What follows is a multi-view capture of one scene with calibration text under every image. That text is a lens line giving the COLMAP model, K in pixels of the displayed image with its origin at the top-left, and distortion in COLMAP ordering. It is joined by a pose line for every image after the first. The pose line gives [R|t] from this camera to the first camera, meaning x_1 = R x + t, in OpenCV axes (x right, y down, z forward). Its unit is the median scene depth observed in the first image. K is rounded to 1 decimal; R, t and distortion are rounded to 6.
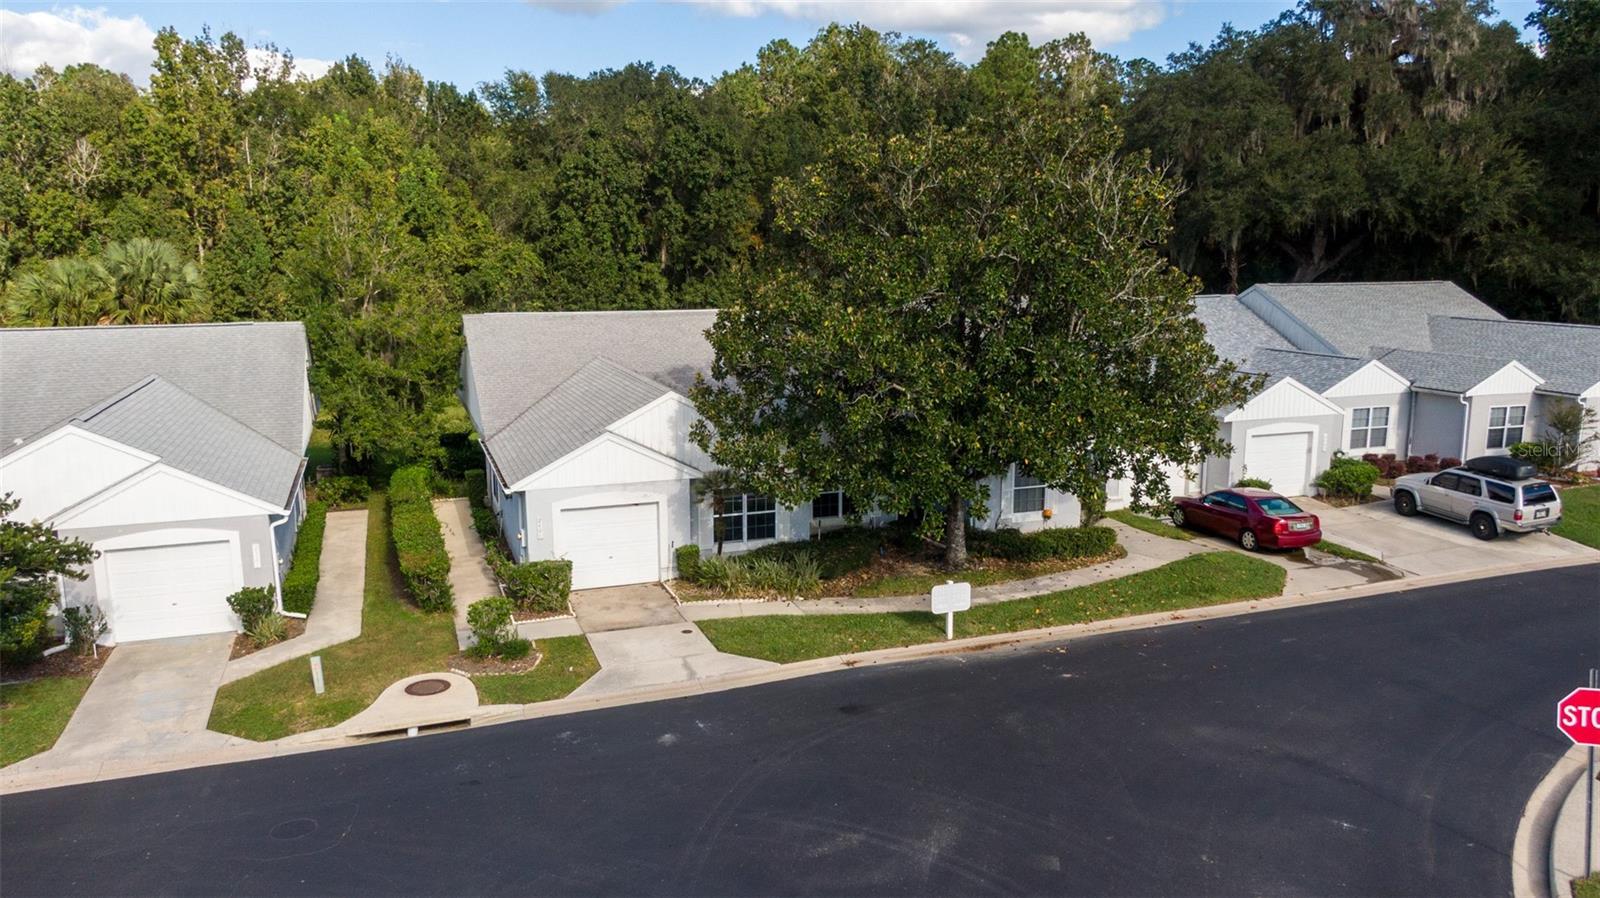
lens RADIAL K [[1138.5, 0, 800.0], [0, 1138.5, 449.0], [0, 0, 1]] dist [0.034588, -0.058504]
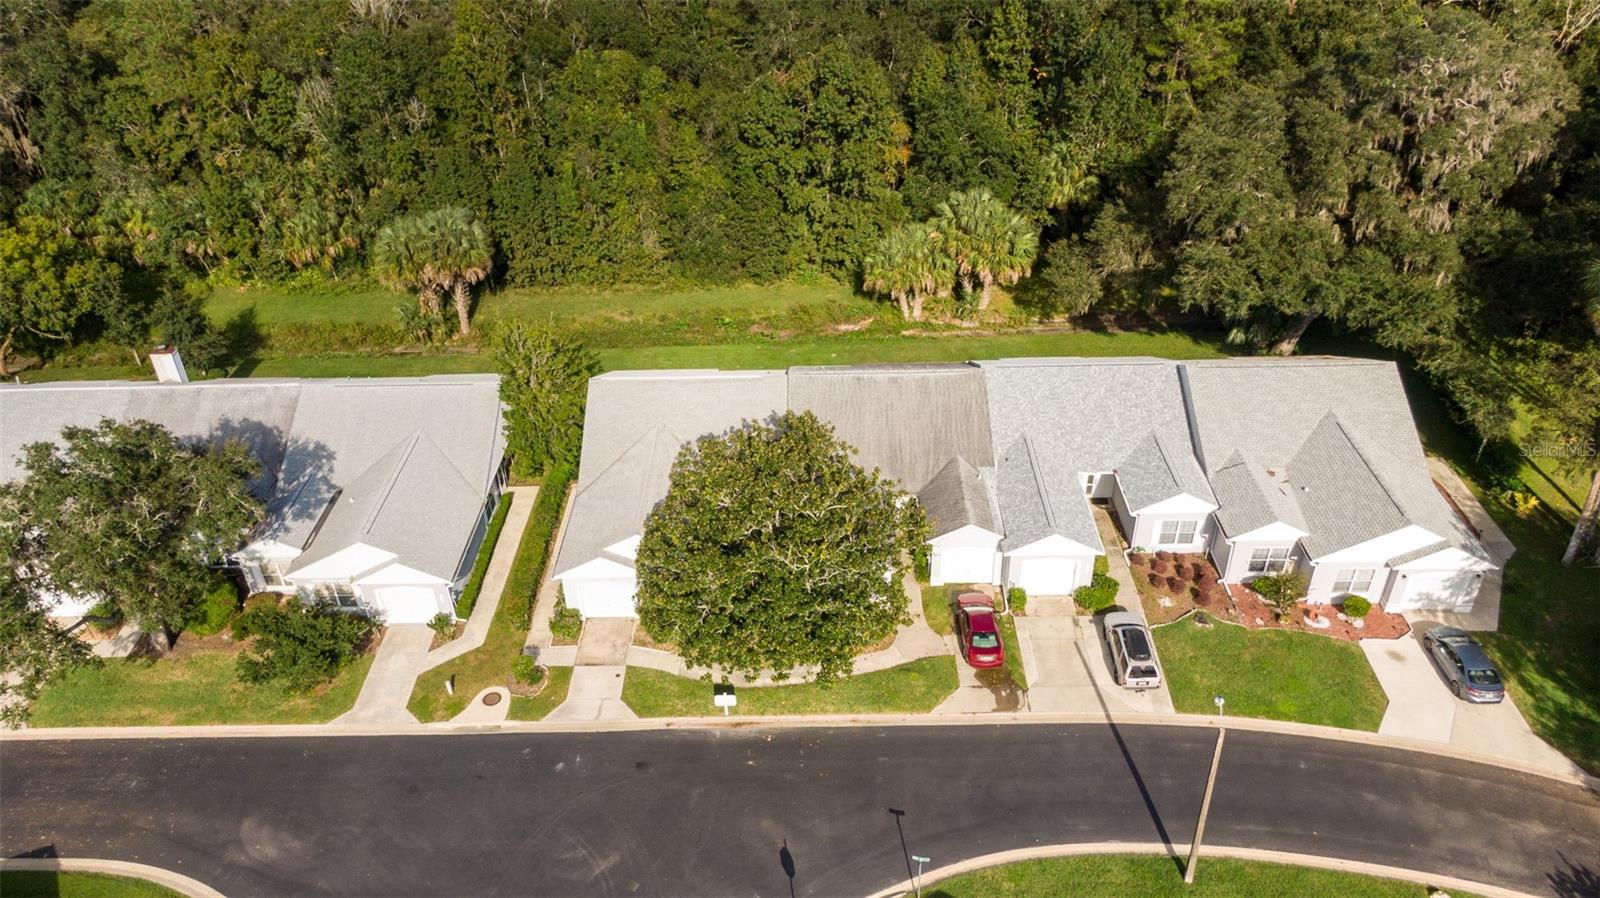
lens RADIAL K [[1138.5, 0, 800.0], [0, 1138.5, 449.0], [0, 0, 1]] dist [0.034588, -0.058504]
pose [[0.936364, 0.174038, -0.304851, 0.691055], [-0.037364, 0.912922, 0.406420, -0.959843], [0.349038, -0.369167, 0.861330, -0.466481]]
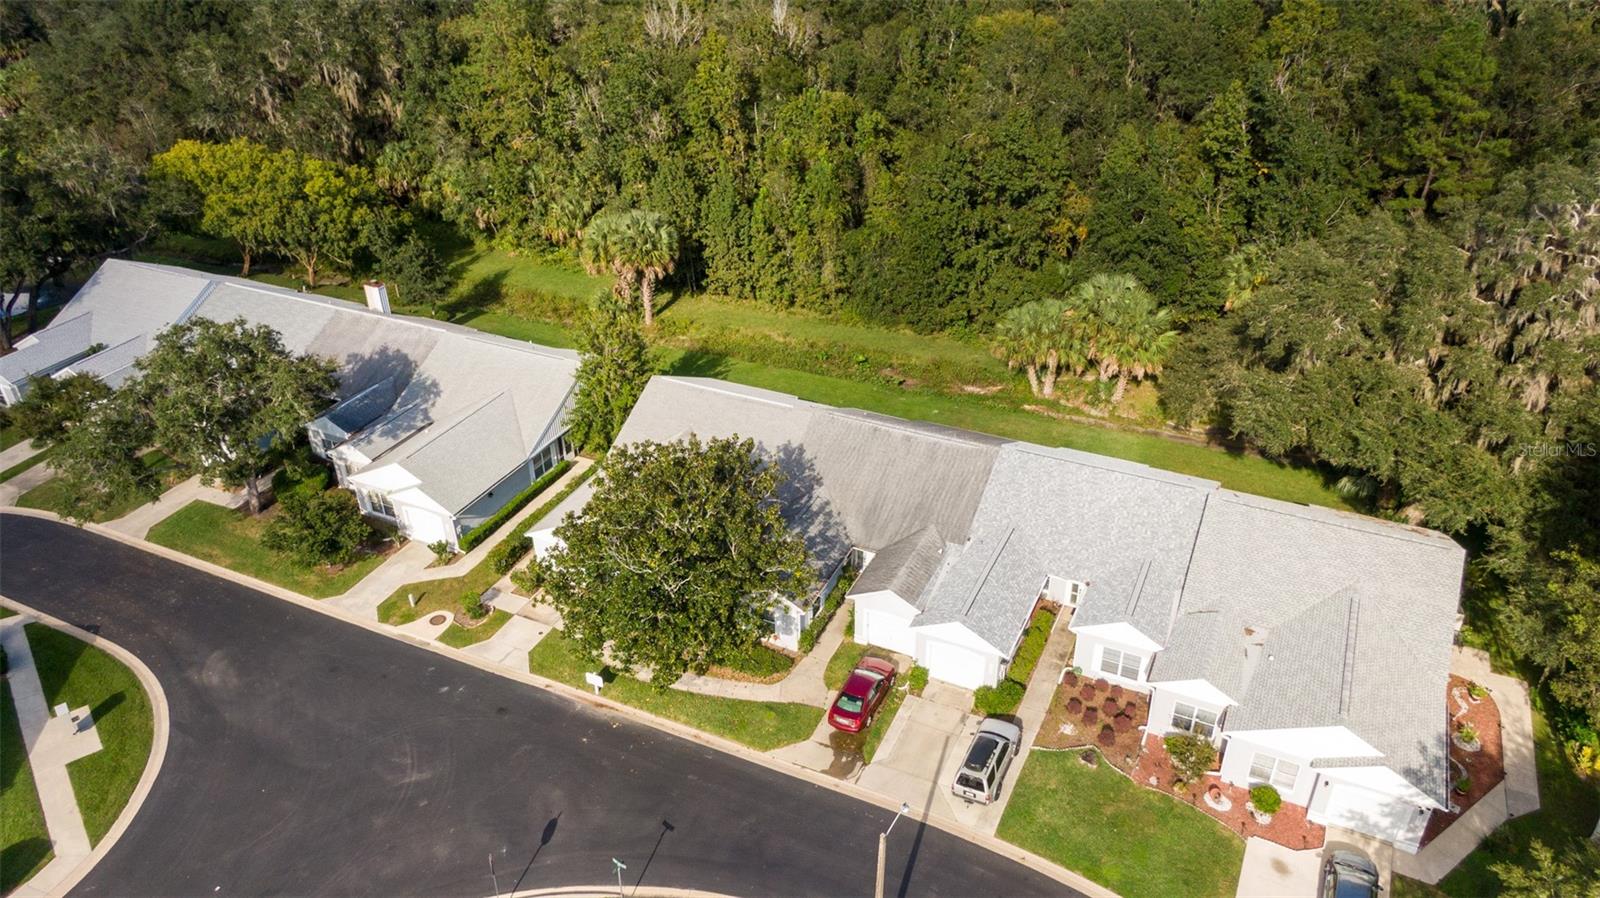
lens RADIAL K [[1138.5, 0, 800.0], [0, 1138.5, 449.0], [0, 0, 1]] dist [0.034588, -0.058504]
pose [[0.699980, 0.357617, -0.618173, 1.385467], [-0.112542, 0.910013, 0.399013, -1.028109], [0.705239, -0.209731, 0.677237, -0.096184]]
